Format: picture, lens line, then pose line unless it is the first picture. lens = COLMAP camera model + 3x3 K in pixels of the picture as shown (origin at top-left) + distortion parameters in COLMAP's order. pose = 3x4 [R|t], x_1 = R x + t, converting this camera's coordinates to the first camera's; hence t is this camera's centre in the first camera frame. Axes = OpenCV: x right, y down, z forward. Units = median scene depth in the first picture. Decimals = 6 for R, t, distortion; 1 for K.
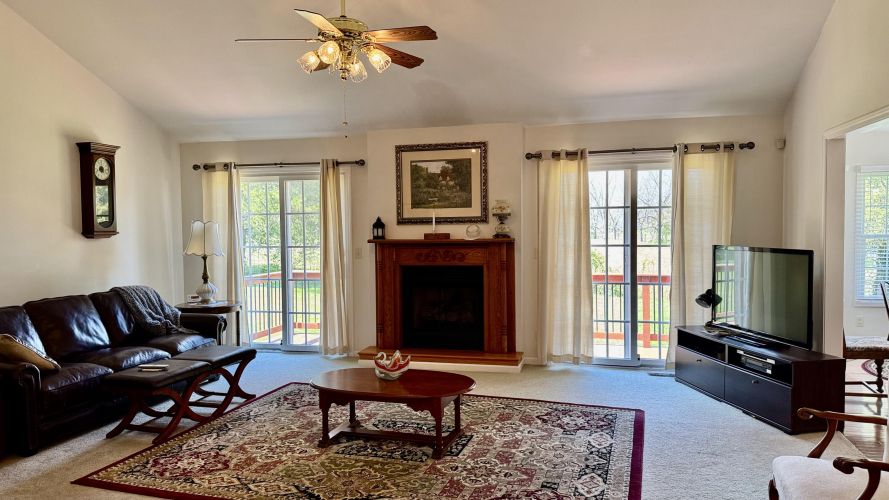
lens RADIAL K [[622.4, 0, 447.1], [0, 622.4, 253.0], [0, 0, 1]] dist [0.132715, -0.222225]
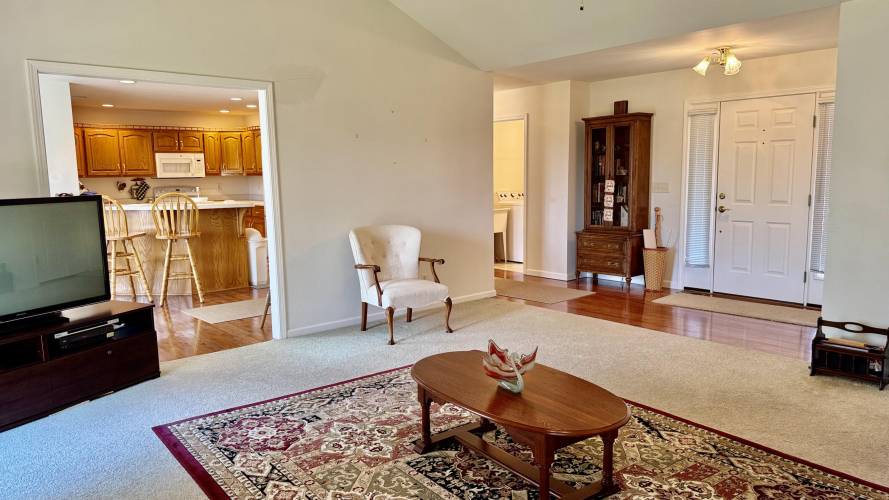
lens RADIAL K [[622.4, 0, 447.1], [0, 622.4, 253.0], [0, 0, 1]] dist [0.132715, -0.222225]
pose [[-0.822856, -0.047971, 0.566221, -0.325953], [0.054371, 0.985212, 0.162483, -0.039006], [-0.565642, 0.164486, -0.808080, 1.244916]]
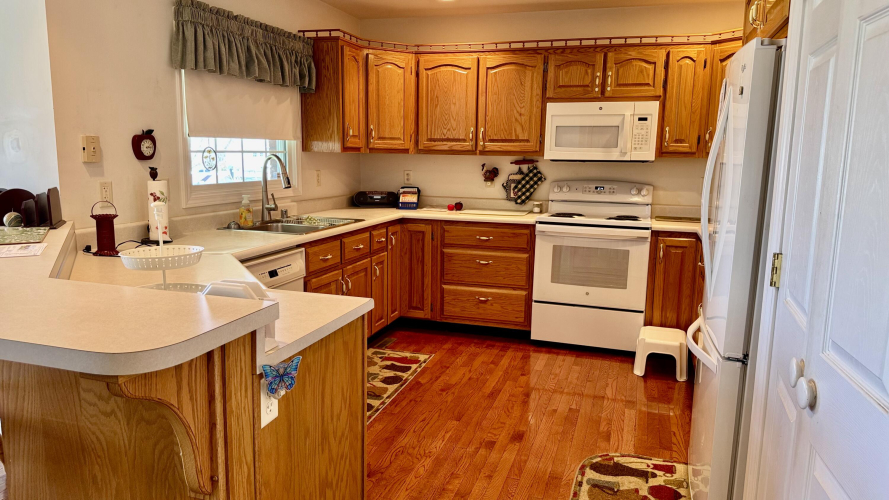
lens RADIAL K [[622.4, 0, 447.1], [0, 622.4, 253.0], [0, 0, 1]] dist [0.132715, -0.222225]
pose [[0.027983, -0.148343, 0.988540, 0.670232], [0.030053, 0.988605, 0.147502, -0.000719], [-0.999157, 0.025581, 0.032122, 0.217323]]
